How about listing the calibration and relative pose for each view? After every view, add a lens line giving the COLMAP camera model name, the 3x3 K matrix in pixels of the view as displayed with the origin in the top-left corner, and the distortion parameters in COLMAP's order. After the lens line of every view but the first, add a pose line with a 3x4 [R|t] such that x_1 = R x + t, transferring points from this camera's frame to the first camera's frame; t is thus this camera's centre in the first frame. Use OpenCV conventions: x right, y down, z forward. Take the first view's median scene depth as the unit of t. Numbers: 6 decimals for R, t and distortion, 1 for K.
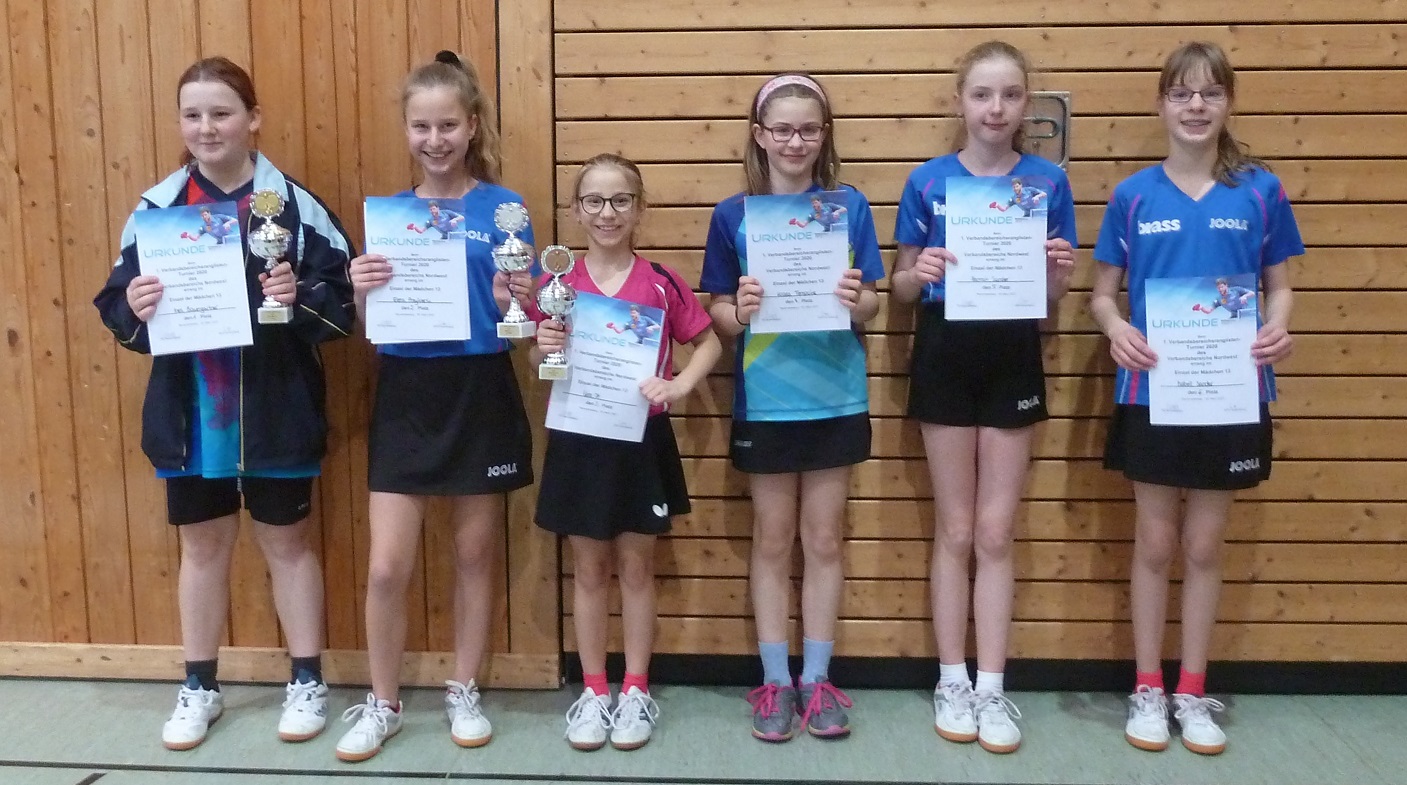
lens RADIAL K [[1117.2, 0, 699.9], [0, 1117.2, 400.6], [0, 0, 1]] dist [-0.037478, 0.007601]
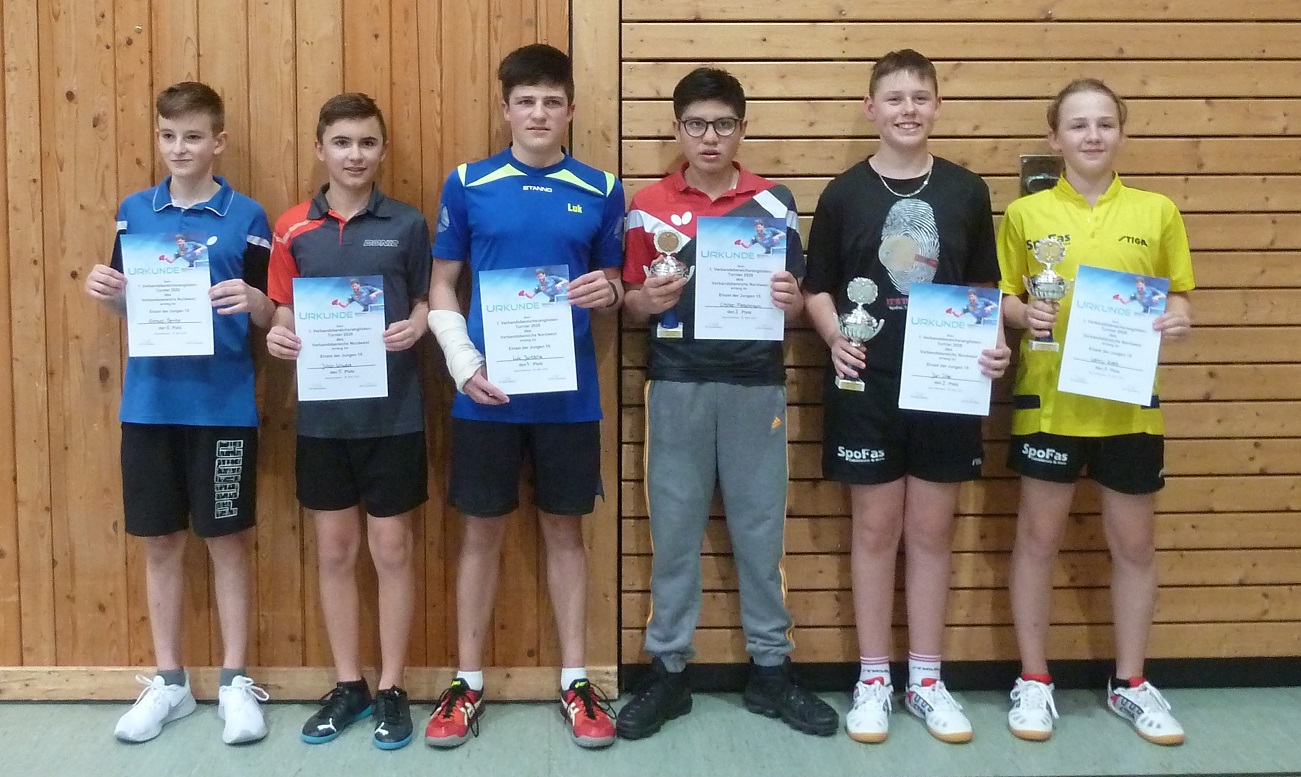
lens RADIAL K [[1008.7, 0, 629.9], [0, 1008.7, 341.8], [0, 0, 1]] dist [-0.021840, -0.011362]
pose [[0.998415, -0.004217, 0.056115, -0.178493], [0.009025, 0.996279, -0.085714, -0.000703], [-0.055544, 0.086085, 0.994738, 0.008673]]
